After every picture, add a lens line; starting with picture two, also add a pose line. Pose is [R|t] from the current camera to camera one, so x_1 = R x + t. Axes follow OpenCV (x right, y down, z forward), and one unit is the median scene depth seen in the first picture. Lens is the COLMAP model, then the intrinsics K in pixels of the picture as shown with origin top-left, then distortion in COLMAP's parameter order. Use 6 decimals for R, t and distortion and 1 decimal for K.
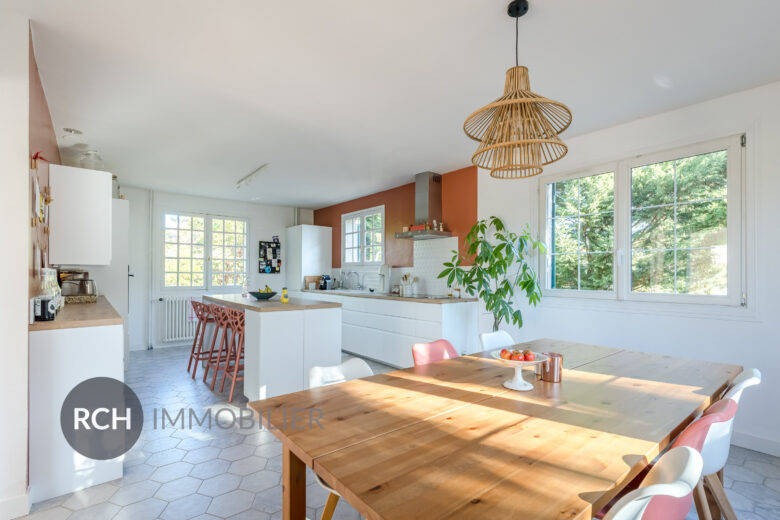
lens RADIAL K [[367.2, 0, 389.3], [0, 367.2, 273.3], [0, 0, 1]] dist [0.024434, 0.000059]
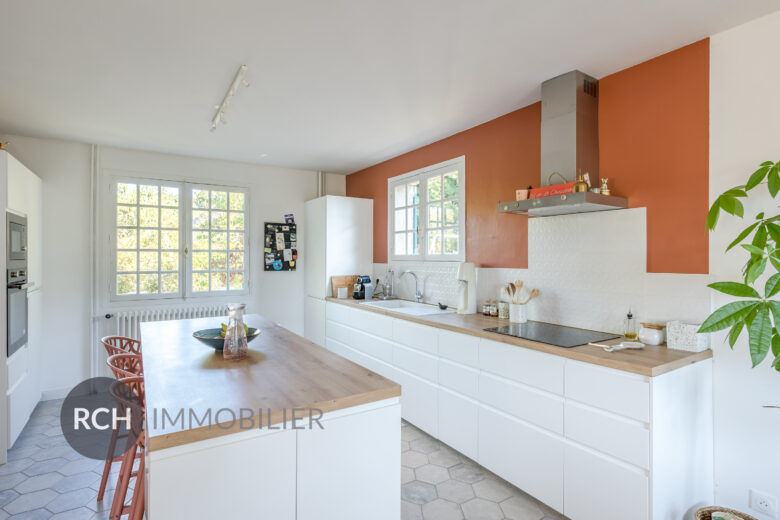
lens RADIAL K [[400.5, 0, 390.0], [0, 400.5, 260.0], [0, 0, 1]] dist [-0.001497, -0.000415]
pose [[0.993598, -0.000533, -0.112975, -0.051650], [0.001606, 0.999954, 0.009411, -0.027710], [0.112964, -0.009532, 0.993553, 0.332250]]
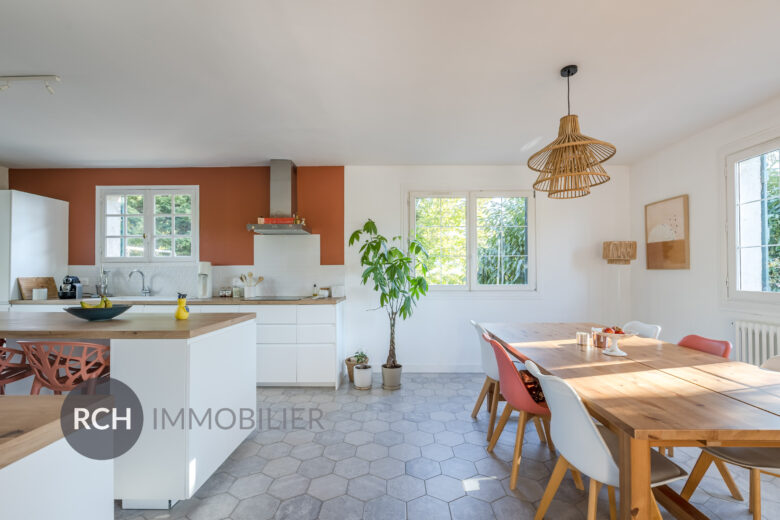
lens RADIAL K [[341.0, 0, 395.0], [0, 341.0, 266.4], [0, 0, 1]] dist [0.000279, 0.000165]
pose [[0.647444, 0.011112, 0.762032, -0.262031], [0.003648, 0.999837, -0.017679, 0.001260], [-0.762104, 0.014226, 0.647298, 0.189222]]
